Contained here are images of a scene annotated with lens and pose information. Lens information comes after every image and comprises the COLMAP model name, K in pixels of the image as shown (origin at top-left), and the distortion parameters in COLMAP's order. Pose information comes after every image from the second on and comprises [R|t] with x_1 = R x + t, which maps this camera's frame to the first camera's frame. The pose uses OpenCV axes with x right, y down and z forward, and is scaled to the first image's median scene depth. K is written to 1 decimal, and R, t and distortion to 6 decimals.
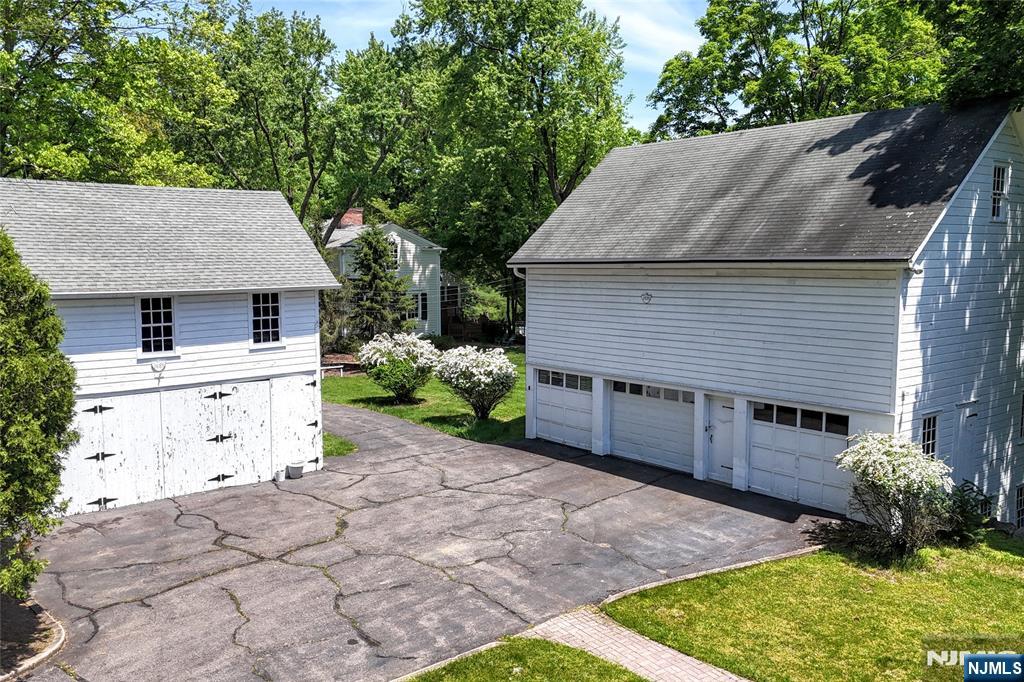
lens RADIAL K [[858.8, 0, 512.0], [0, 858.8, 341.0], [0, 0, 1]] dist [0.004193, -0.003094]
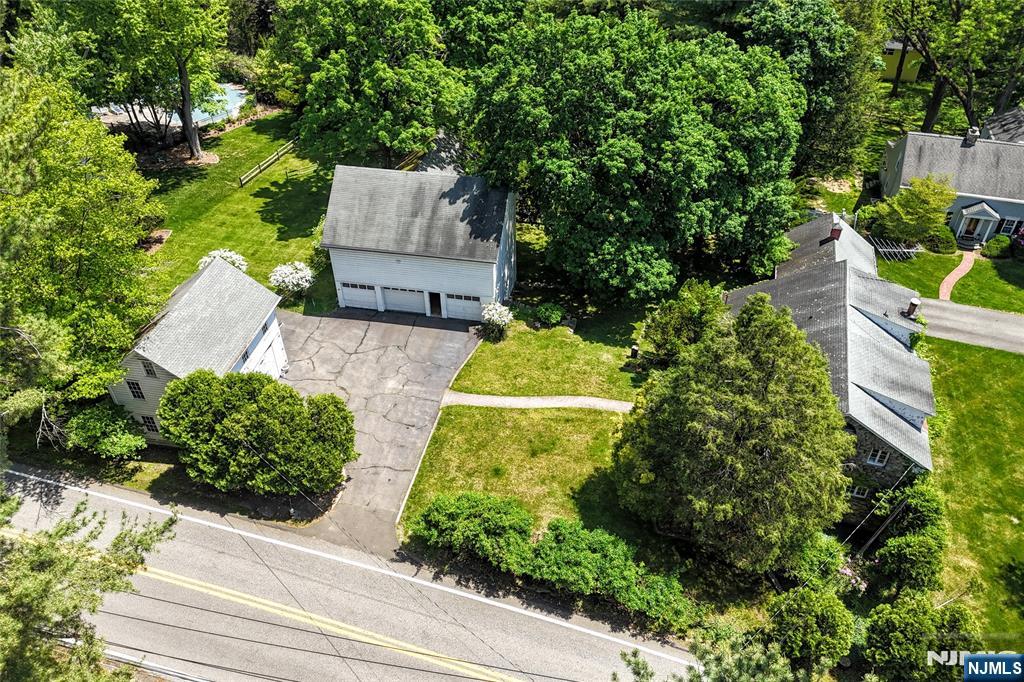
lens RADIAL K [[753.3, 0, 512.0], [0, 753.3, 341.0], [0, 0, 1]] dist [0.045155, -0.006401]
pose [[0.753783, -0.413891, 0.510398, -0.893542], [0.051942, 0.811813, 0.581602, -1.223896], [-0.655068, -0.411891, 0.633429, -0.825638]]
